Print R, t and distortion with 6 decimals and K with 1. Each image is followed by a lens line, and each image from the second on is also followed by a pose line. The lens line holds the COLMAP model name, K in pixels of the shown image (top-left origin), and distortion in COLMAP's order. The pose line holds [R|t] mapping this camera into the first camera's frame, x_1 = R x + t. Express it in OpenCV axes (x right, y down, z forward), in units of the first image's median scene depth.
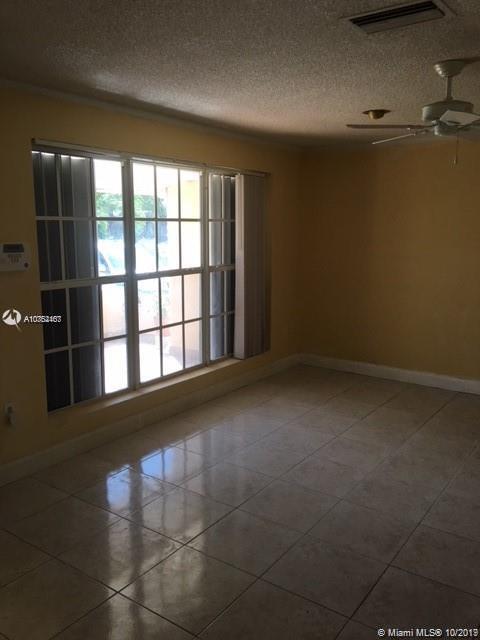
lens RADIAL K [[541.6, 0, 240.0], [0, 541.6, 320.0], [0, 0, 1]] dist [0.091042, -0.141354]
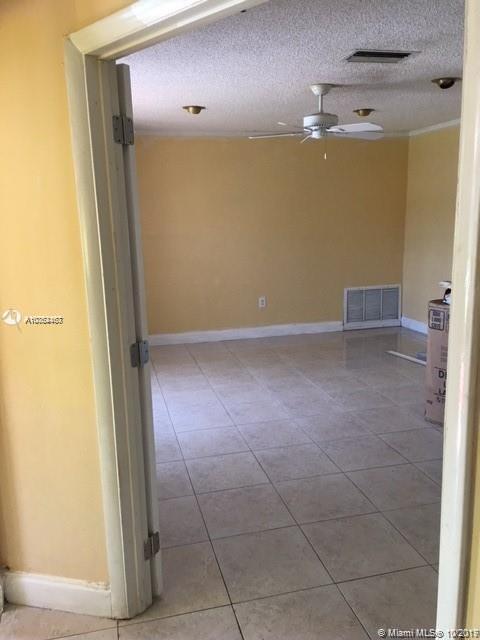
lens RADIAL K [[541.6, 0, 240.0], [0, 541.6, 320.0], [0, 0, 1]] dist [0.091042, -0.141354]
pose [[0.652196, -0.168170, 0.739161, -0.659232], [0.154650, 0.984092, 0.087440, -0.024644], [-0.742107, 0.057284, 0.667829, 0.188585]]
